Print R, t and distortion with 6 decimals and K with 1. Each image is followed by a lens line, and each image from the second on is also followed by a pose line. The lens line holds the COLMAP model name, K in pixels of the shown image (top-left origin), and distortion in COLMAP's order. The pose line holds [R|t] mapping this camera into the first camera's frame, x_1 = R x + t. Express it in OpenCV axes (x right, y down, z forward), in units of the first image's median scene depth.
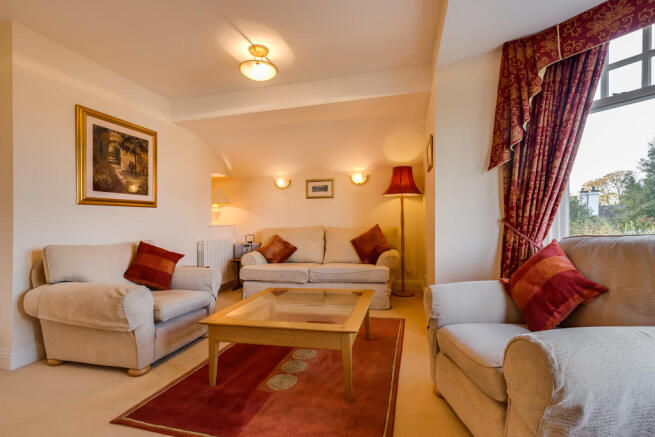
lens RADIAL K [[296.7, 0, 327.3], [0, 296.7, 222.8], [0, 0, 1]] dist [0.013091, -0.003900]
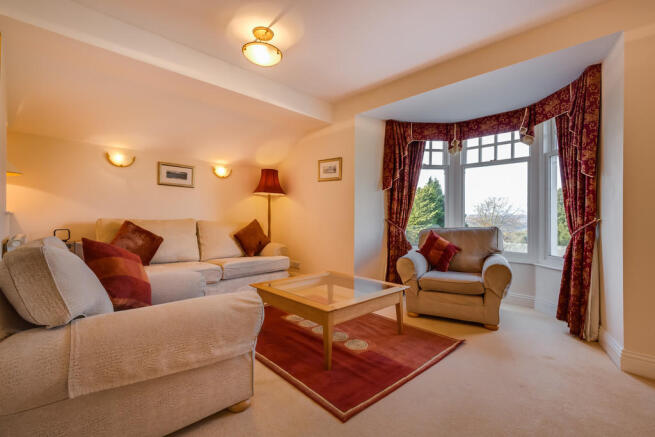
lens RADIAL K [[296.7, 0, 327.8], [0, 296.7, 220.4], [0, 0, 1]] dist [0.013091, -0.003900]
pose [[0.527408, 0.019162, 0.849396, -1.071848], [-0.027928, 0.999596, -0.005210, 0.014361], [-0.849153, -0.020974, 0.527730, 0.372073]]
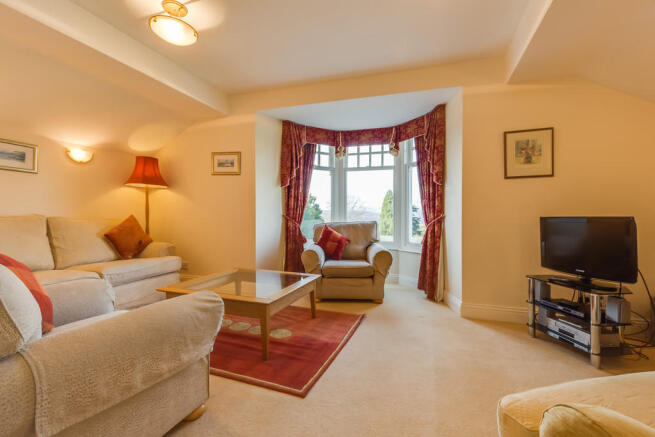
lens RADIAL K [[296.7, 0, 325.9], [0, 296.7, 220.6], [0, 0, 1]] dist [0.013091, -0.003900]
pose [[0.097470, 0.003411, 0.995233, -1.208664], [-0.020661, 0.999786, -0.001403, 0.020473], [-0.995024, -0.020426, 0.097519, 0.562295]]
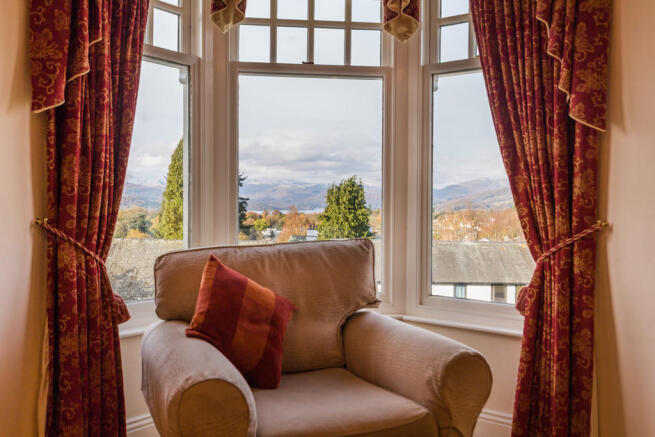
lens RADIAL K [[640.0, 0, 322.4], [0, 640.0, 215.9], [0, 0, 1]] dist [0.003633, 0.000000]
pose [[-0.329214, -0.014946, 0.944137, -0.499266], [-0.017693, 0.999797, 0.009657, -0.038082], [-0.944090, -0.013526, -0.329412, 0.914676]]
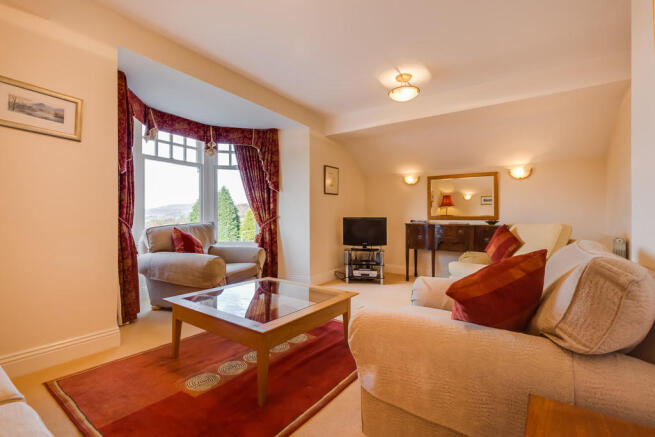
lens RADIAL K [[296.7, 0, 325.6], [0, 296.7, 216.2], [0, 0, 1]] dist [0.013091, -0.003900]
pose [[-0.934934, 0.013171, 0.354576, -0.611887], [0.005656, 0.999737, -0.022222, 0.023551], [-0.354775, -0.018771, -0.934763, 1.809430]]
